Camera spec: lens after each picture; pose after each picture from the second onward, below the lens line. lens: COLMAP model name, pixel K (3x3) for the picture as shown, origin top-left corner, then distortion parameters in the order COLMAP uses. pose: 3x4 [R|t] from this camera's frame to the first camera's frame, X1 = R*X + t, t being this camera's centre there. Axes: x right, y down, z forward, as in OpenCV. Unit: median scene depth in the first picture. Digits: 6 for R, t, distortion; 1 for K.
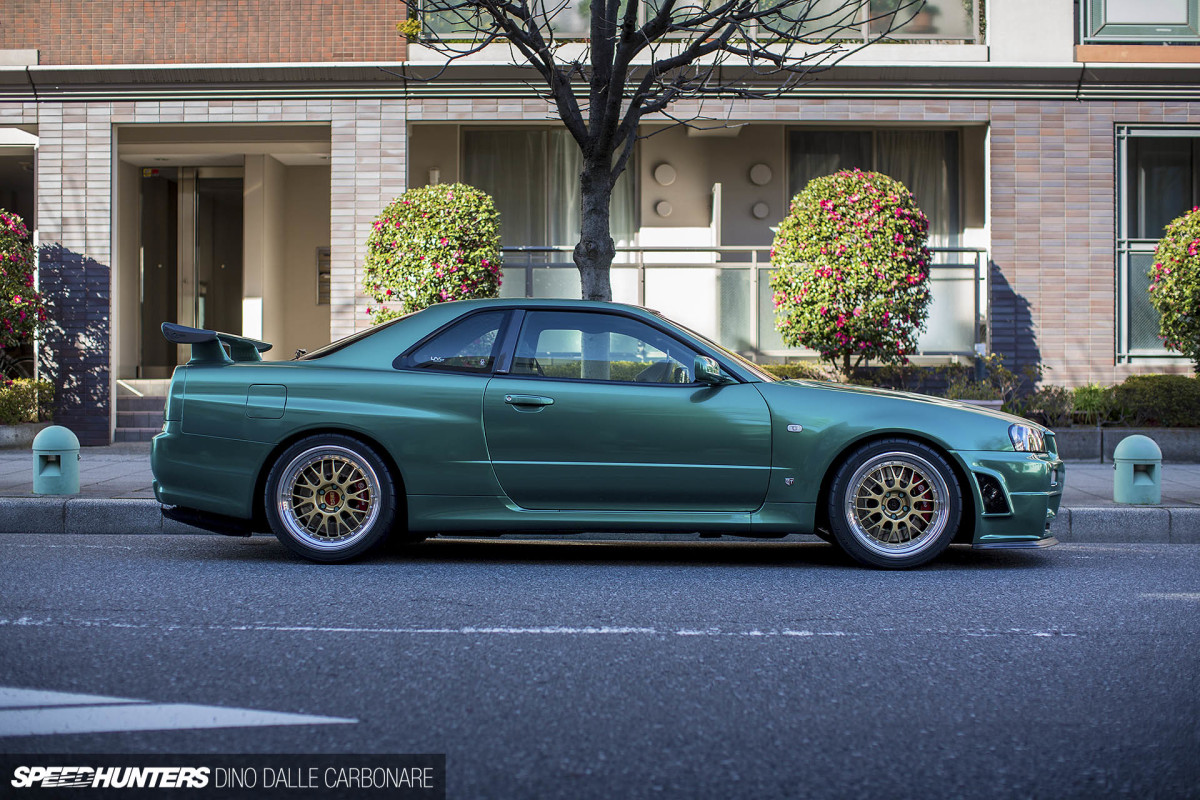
lens RADIAL K [[1905.7, 0, 623.8], [0, 1905.7, 398.6], [0, 0, 1]] dist [-0.027553, 0.201266]
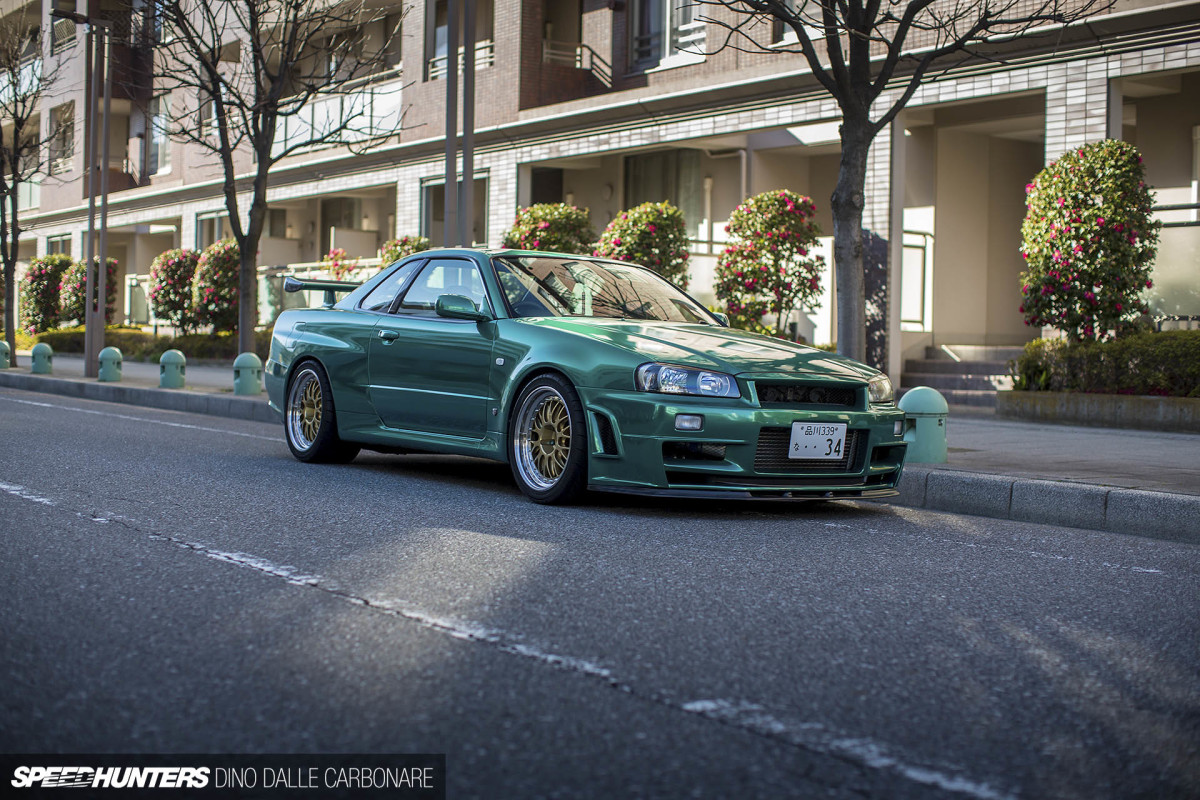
lens RADIAL K [[1905.7, 0, 623.8], [0, 1905.7, 398.6], [0, 0, 1]] dist [-0.027553, 0.201266]
pose [[0.550602, 0.036935, -0.833950, 0.563155], [-0.040153, 0.999036, 0.017736, 0.008503], [0.833801, 0.023720, 0.551555, 0.270813]]
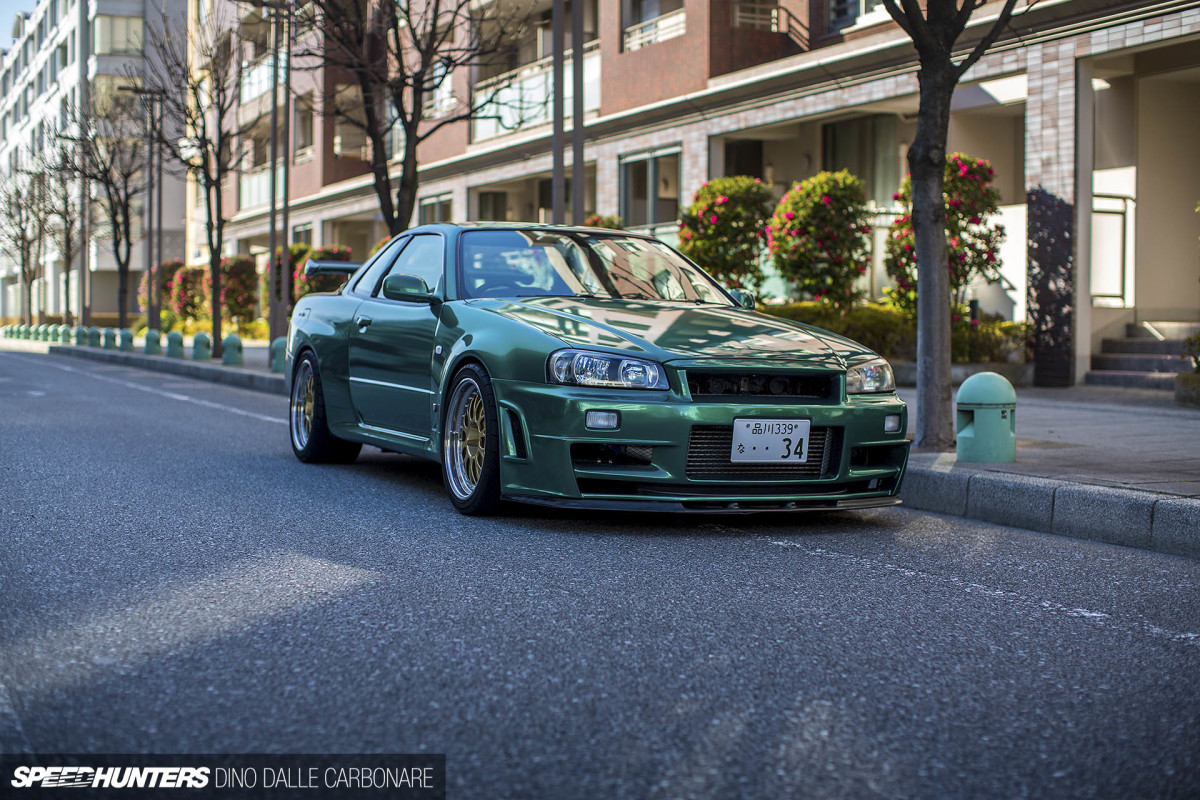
lens RADIAL K [[1905.7, 0, 623.8], [0, 1905.7, 398.6], [0, 0, 1]] dist [-0.027553, 0.201266]
pose [[0.391190, 0.040447, -0.919420, 0.541463], [-0.027096, 0.999107, 0.032424, 0.004360], [0.919911, 0.012229, 0.391937, 0.405807]]
